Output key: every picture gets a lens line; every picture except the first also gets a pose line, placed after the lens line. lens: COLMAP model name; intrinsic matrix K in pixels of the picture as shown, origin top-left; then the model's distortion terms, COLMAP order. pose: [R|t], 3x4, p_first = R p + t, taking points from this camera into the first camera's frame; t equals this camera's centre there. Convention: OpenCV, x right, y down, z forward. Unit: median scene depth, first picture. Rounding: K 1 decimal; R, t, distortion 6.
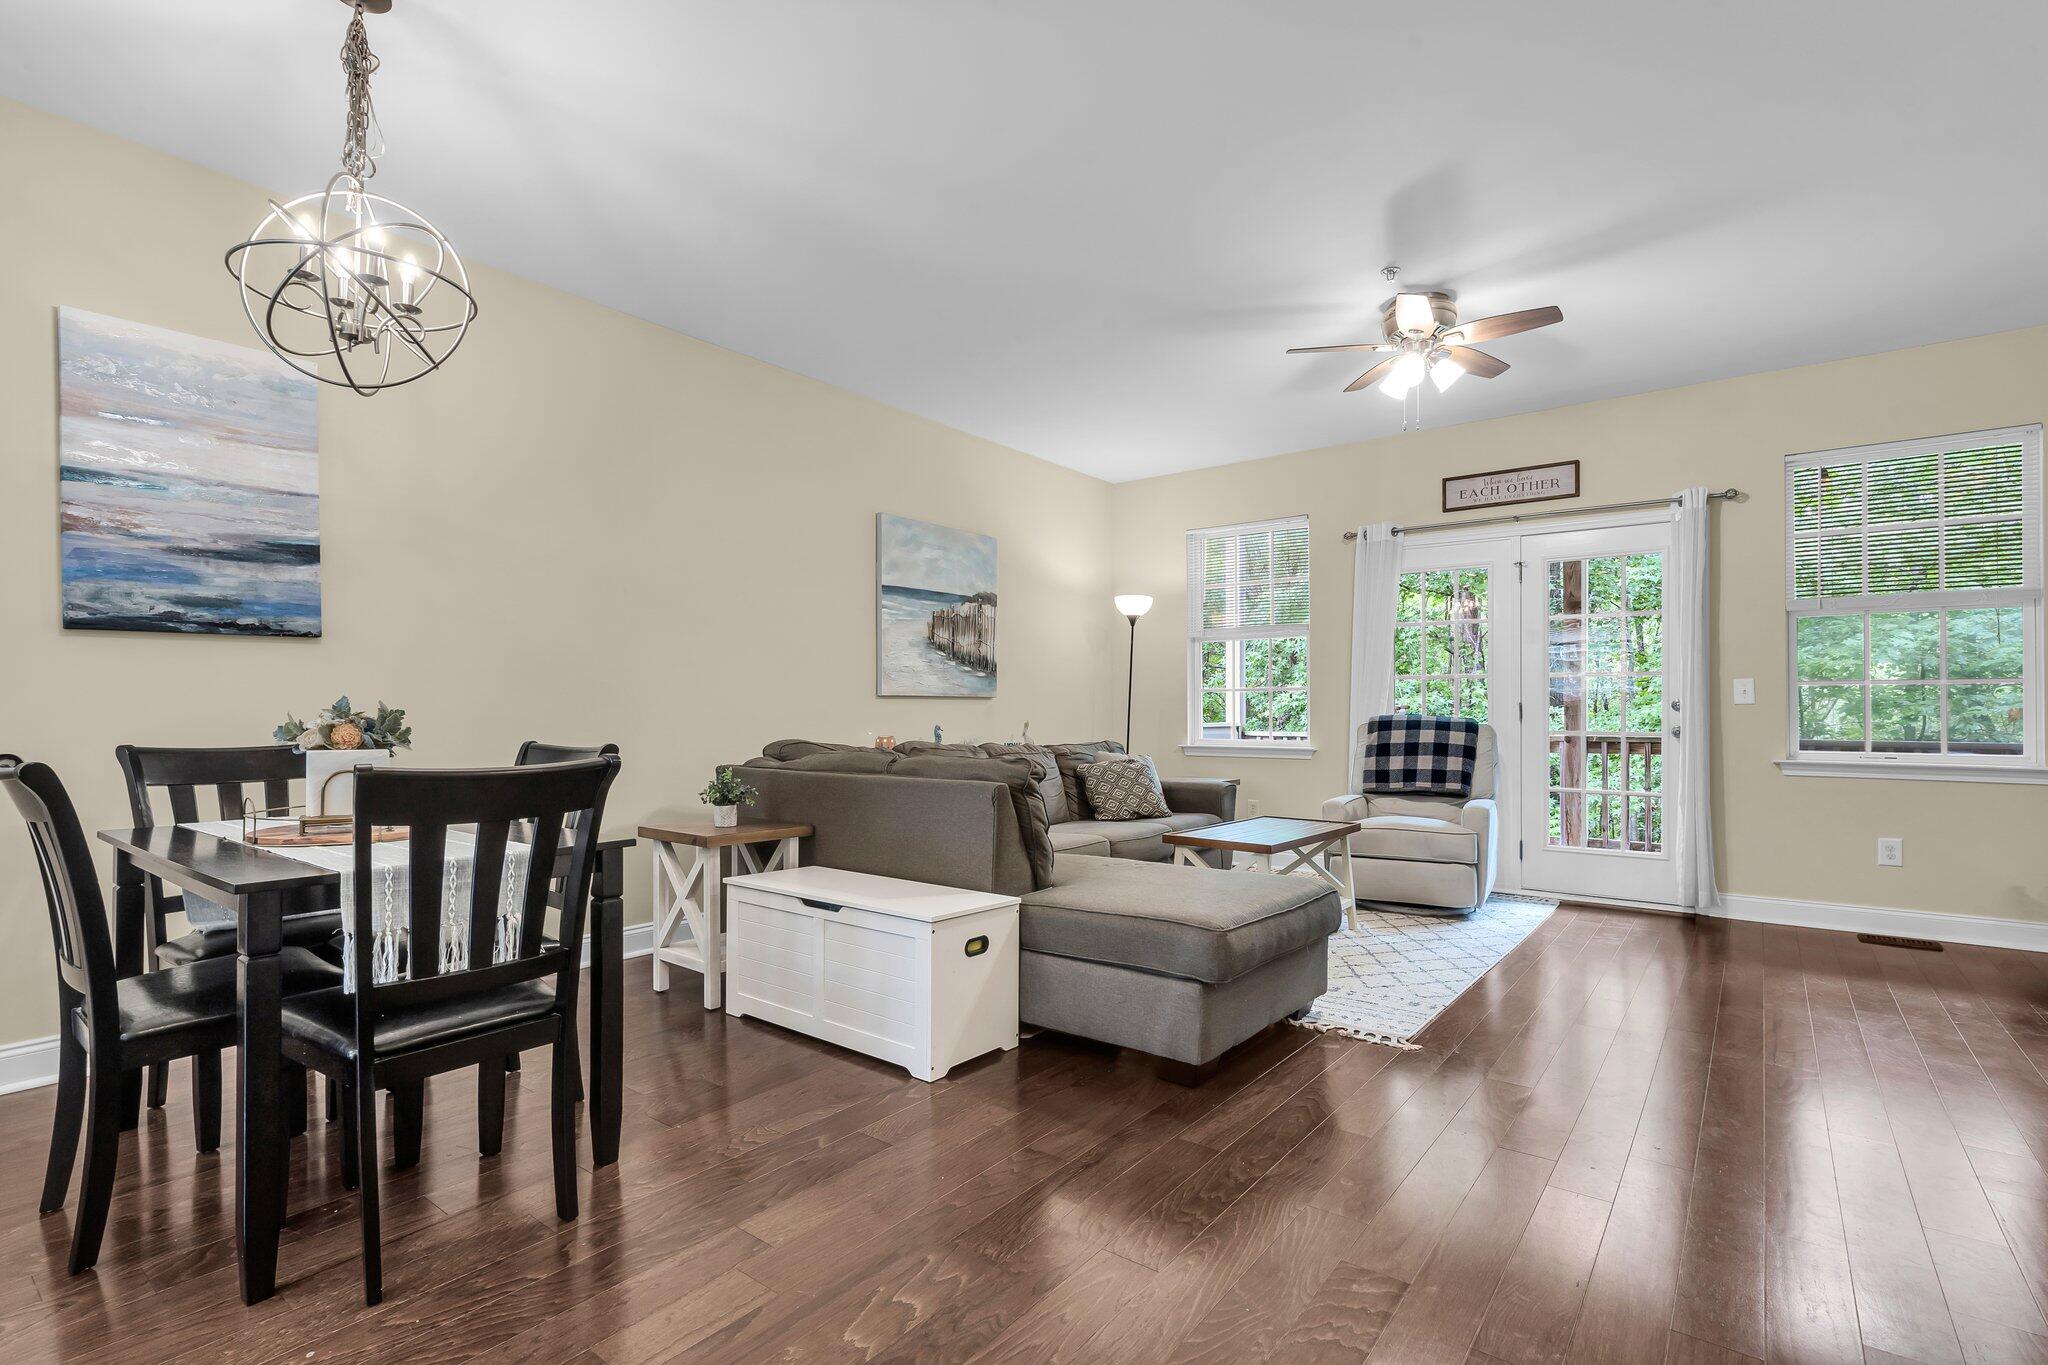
lens RADIAL K [[963.4, 0, 1017.8], [0, 963.4, 696.7], [0, 0, 1]] dist [-0.000360, 0.000076]
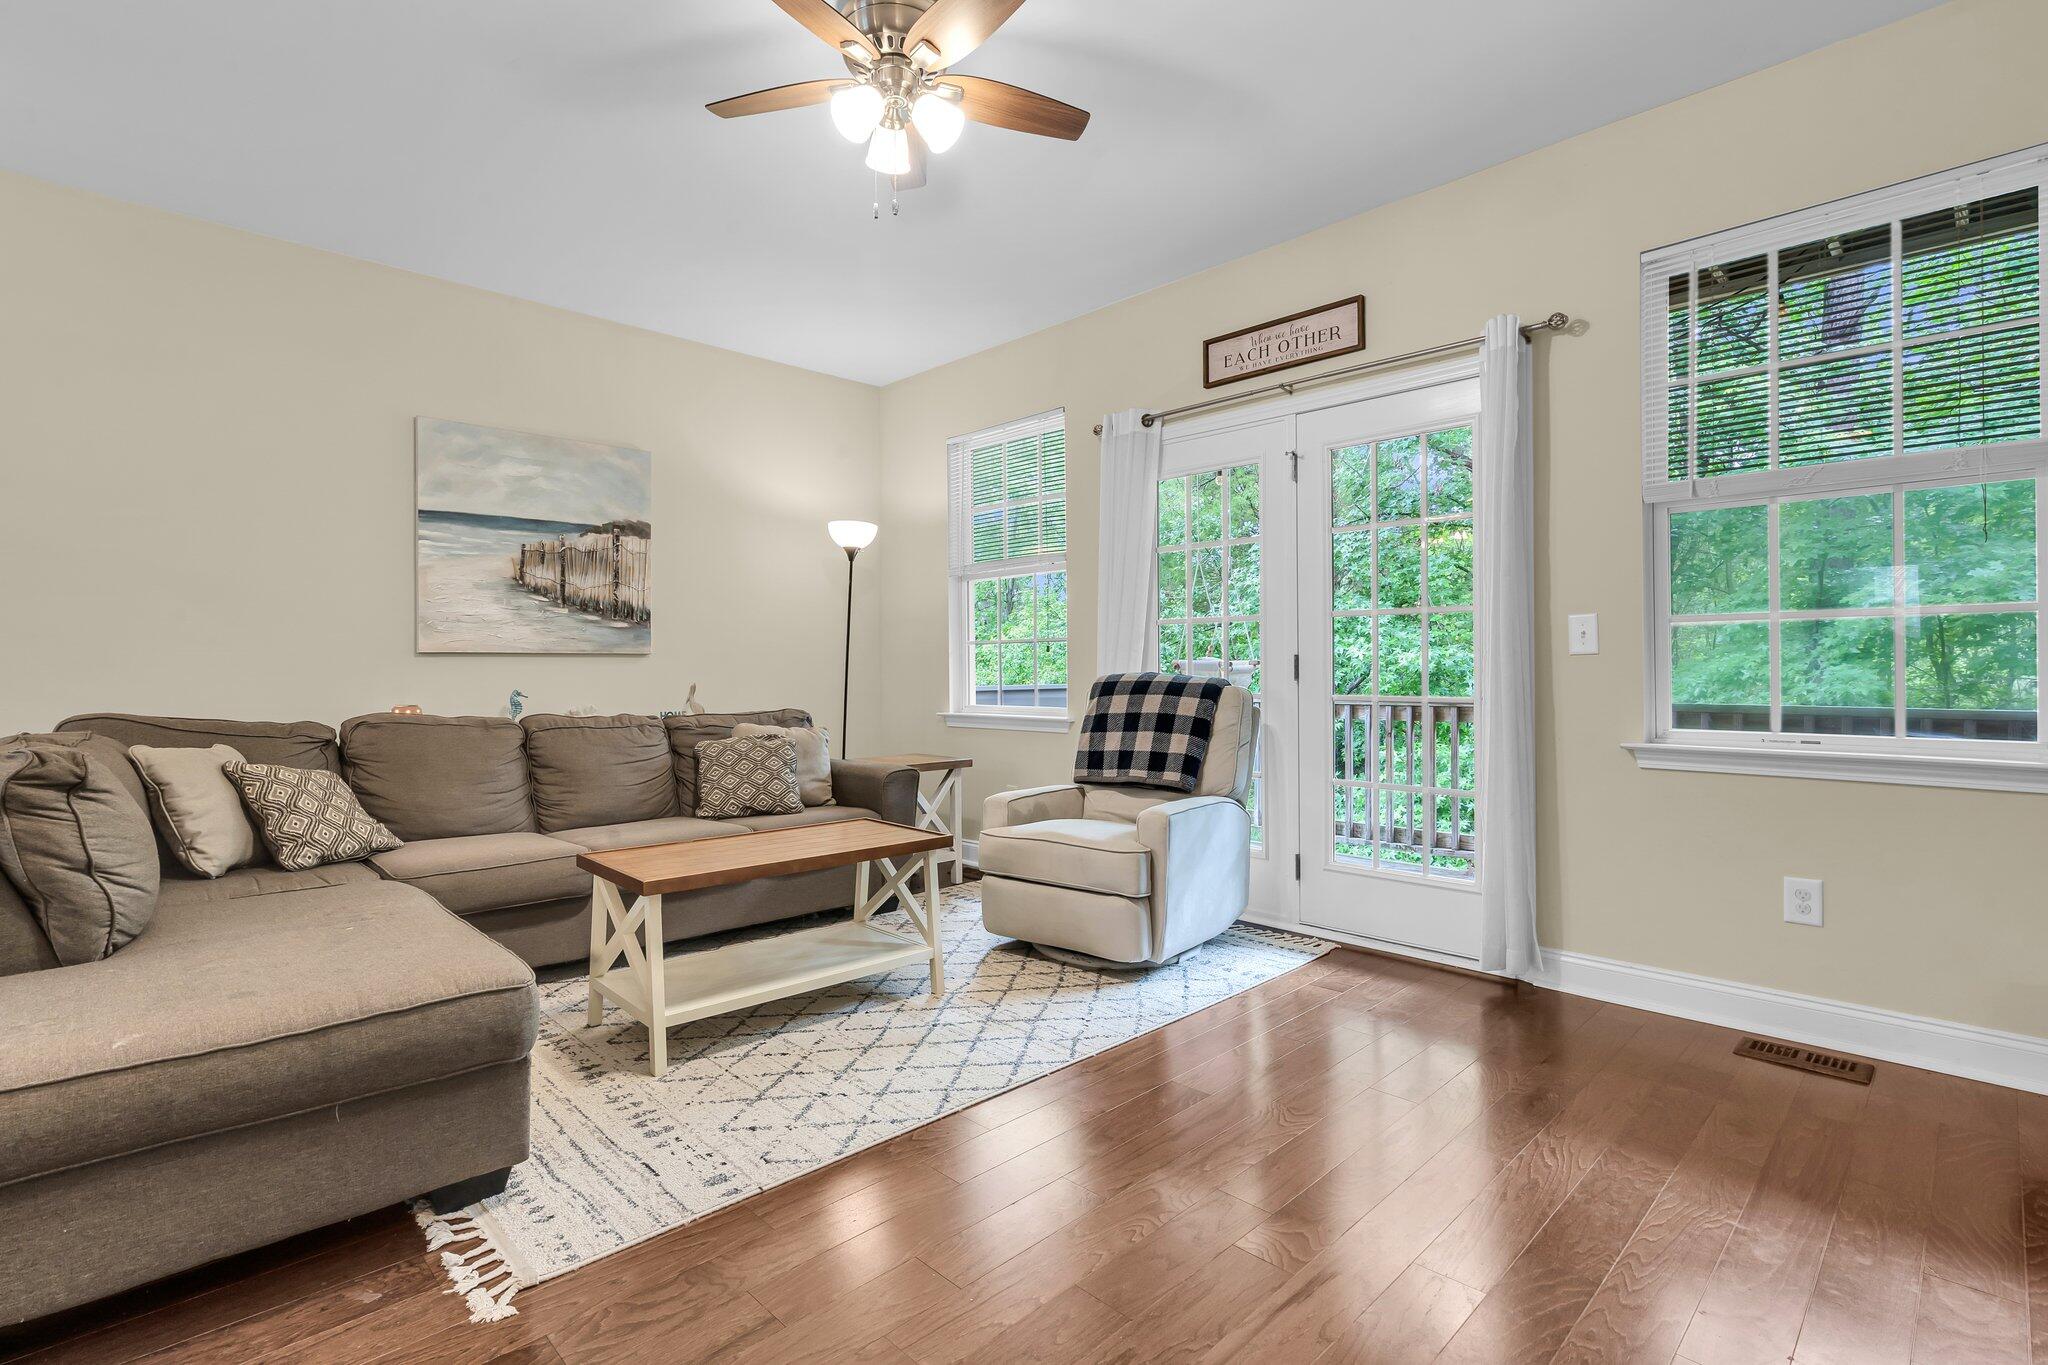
lens RADIAL K [[959.2, 0, 1021.2], [0, 959.2, 663.5], [0, 0, 1]] dist [-0.003697, -0.000112]
pose [[0.990594, -0.007111, -0.136651, 0.433721], [0.008226, 0.999937, 0.007597, 0.005441], [0.136589, -0.008650, 0.990590, 0.298956]]
